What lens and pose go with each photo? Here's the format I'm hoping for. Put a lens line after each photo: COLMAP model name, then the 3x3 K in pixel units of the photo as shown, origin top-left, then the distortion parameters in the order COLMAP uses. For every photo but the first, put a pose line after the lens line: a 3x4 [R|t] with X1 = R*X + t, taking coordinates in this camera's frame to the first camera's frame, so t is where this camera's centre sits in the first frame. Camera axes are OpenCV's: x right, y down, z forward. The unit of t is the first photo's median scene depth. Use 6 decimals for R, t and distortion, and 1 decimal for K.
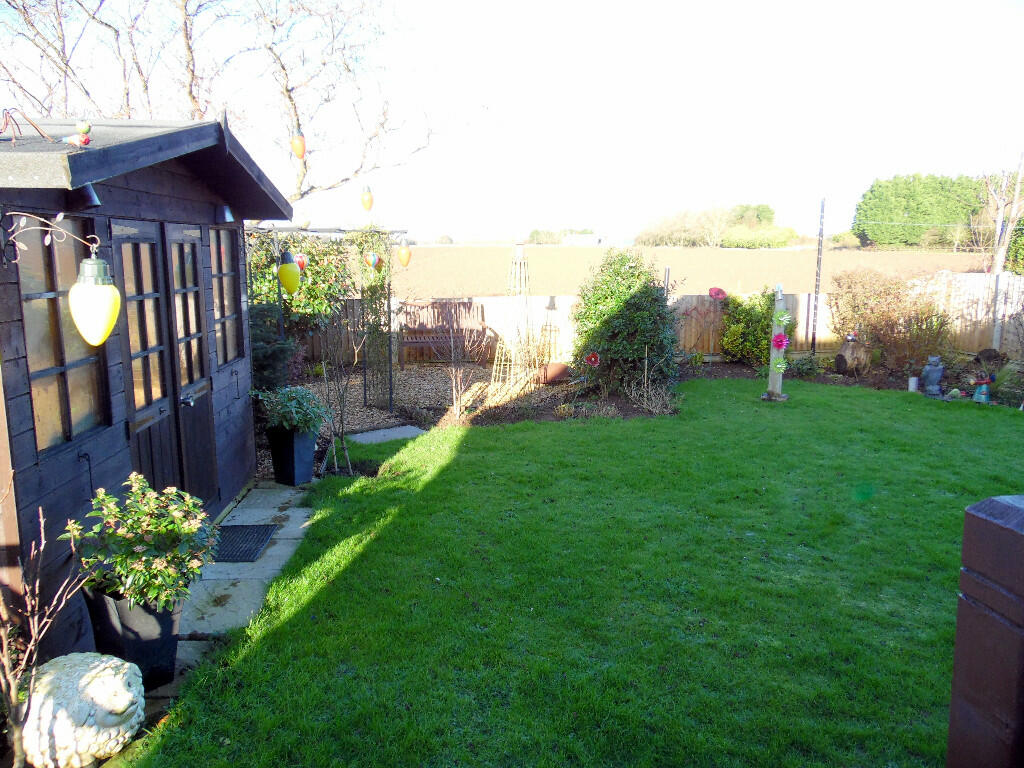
lens RADIAL K [[786.9, 0, 512.0], [0, 786.9, 384.0], [0, 0, 1]] dist [-0.013818, 0.057968]
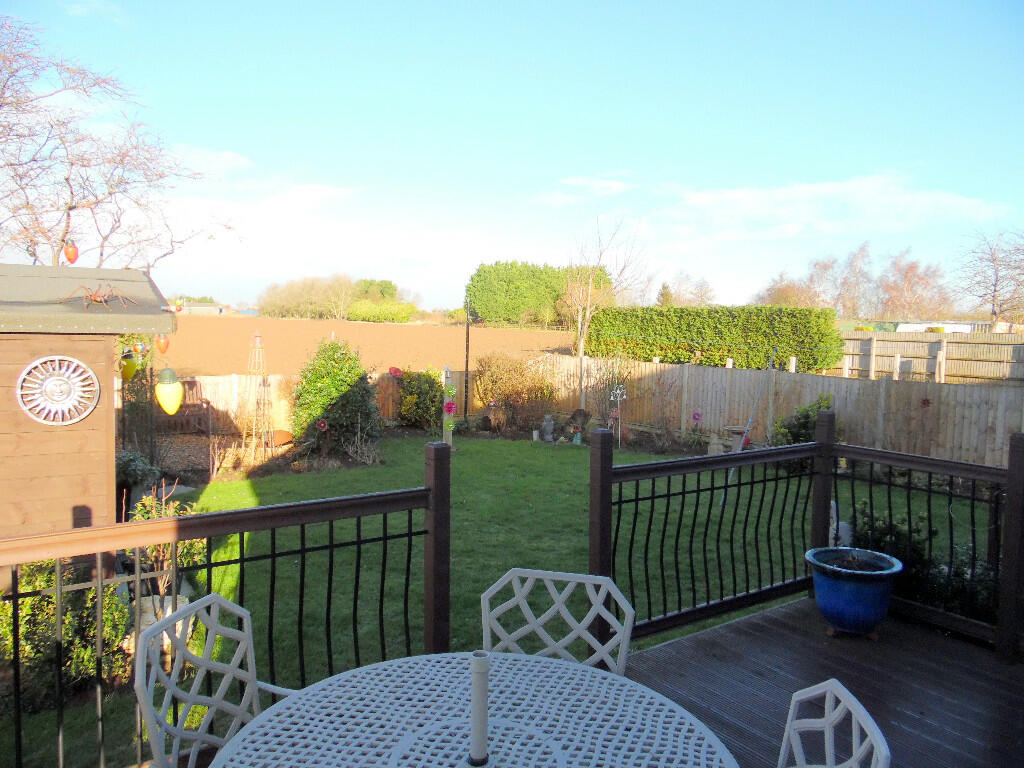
lens RADIAL K [[786.9, 0, 512.0], [0, 786.9, 384.0], [0, 0, 1]] dist [-0.013818, 0.057968]
pose [[0.894175, -0.014238, 0.447491, -0.148383], [0.054284, 0.995568, -0.076793, 0.013528], [-0.444415, 0.092958, 0.890985, -0.231044]]
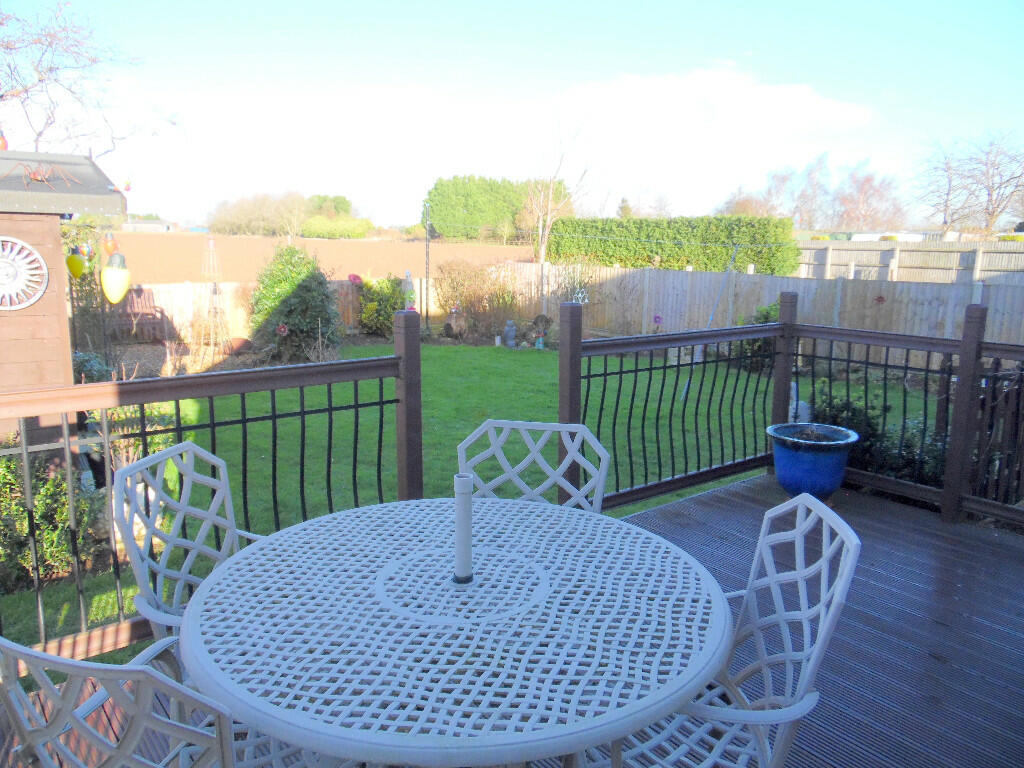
lens RADIAL K [[785.1, 0, 512.0], [0, 785.1, 384.0], [0, 0, 1]] dist [-0.013691, 0.060697]
pose [[0.869640, -0.075222, 0.487923, -0.151727], [0.068801, 0.997146, 0.031102, 0.032398], [-0.488870, 0.006522, 0.872332, -0.225874]]
